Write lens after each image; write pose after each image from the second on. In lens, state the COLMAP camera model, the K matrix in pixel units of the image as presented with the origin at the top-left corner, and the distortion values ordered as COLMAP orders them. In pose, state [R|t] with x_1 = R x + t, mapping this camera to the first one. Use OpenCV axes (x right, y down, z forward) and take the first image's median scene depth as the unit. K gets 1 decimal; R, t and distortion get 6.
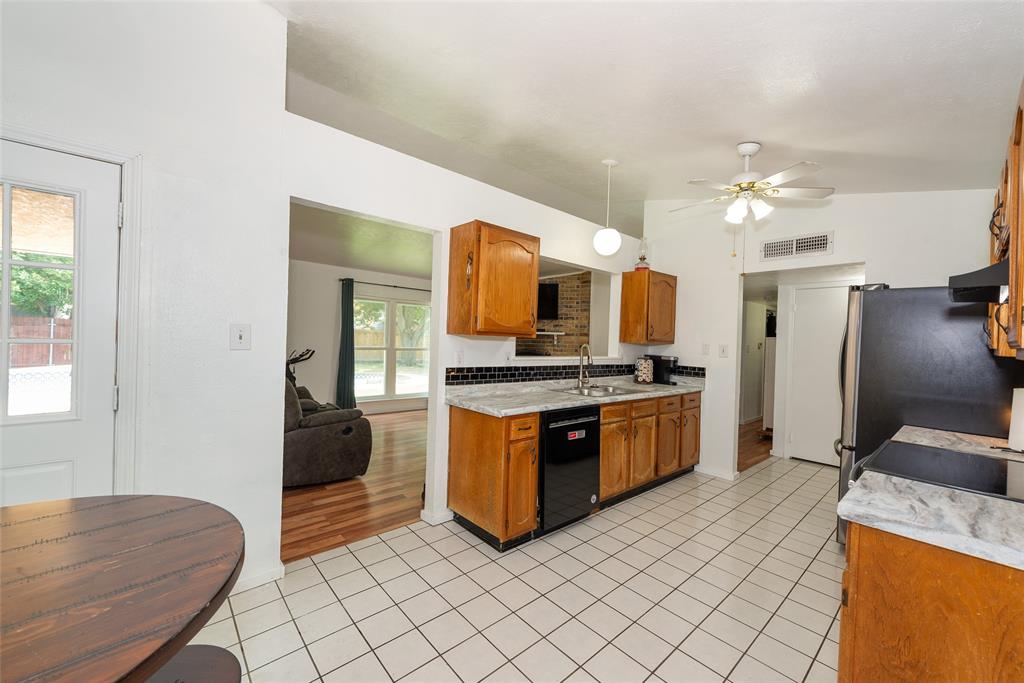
lens RADIAL K [[401.2, 0, 512.0], [0, 401.2, 341.5], [0, 0, 1]] dist [0.000773, -0.000010]
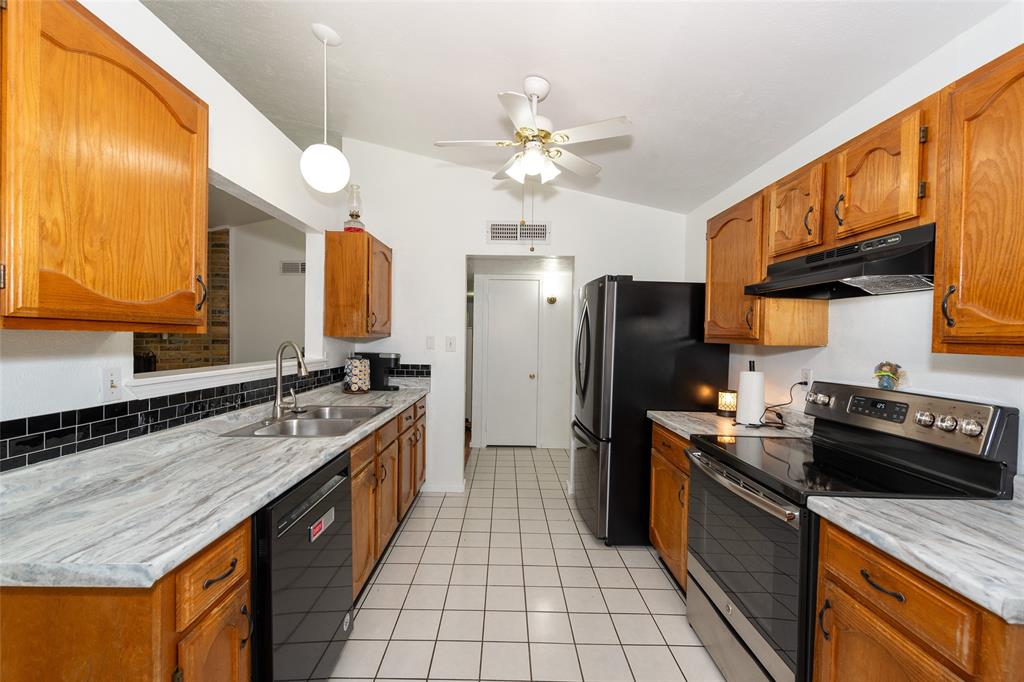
lens RADIAL K [[412.2, 0, 509.9], [0, 412.2, 346.3], [0, 0, 1]] dist [0.002159, -0.000377]
pose [[0.658849, -0.039955, 0.751214, -0.045736], [0.010912, 0.998991, 0.043563, -0.008190], [-0.752196, -0.020504, 0.658620, 0.332654]]
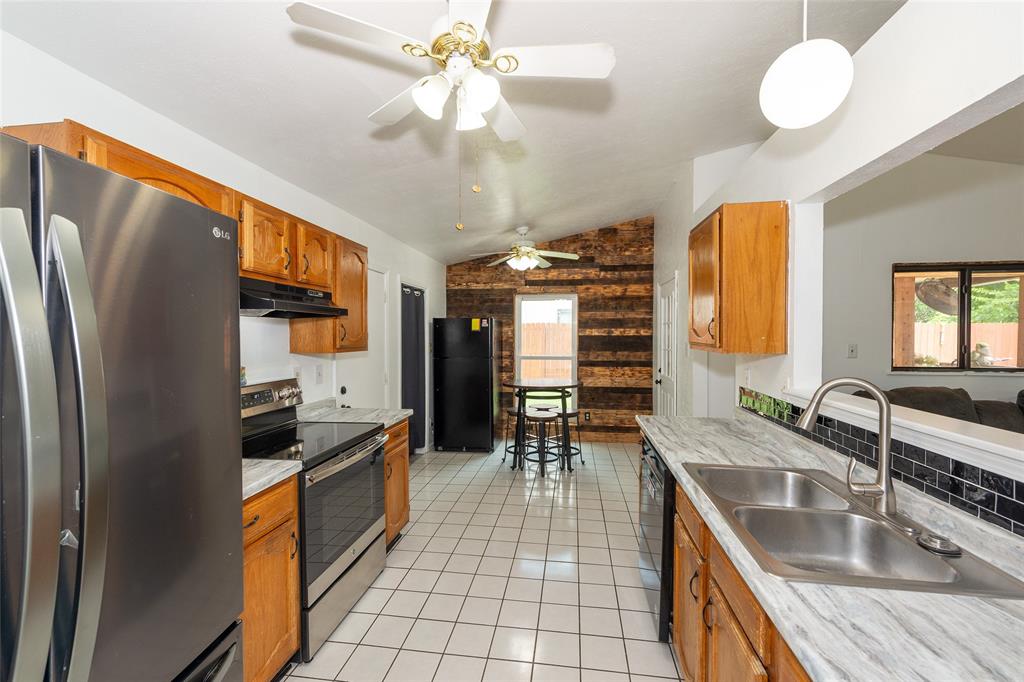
lens RADIAL K [[420.7, 0, 513.9], [0, 420.7, 338.6], [0, 0, 1]] dist [0.002833, -0.000106]
pose [[-0.762671, -0.021984, -0.646412, 0.608664], [-0.024689, 0.999683, -0.004870, -0.013606], [0.646315, 0.012245, -0.762973, 1.006088]]
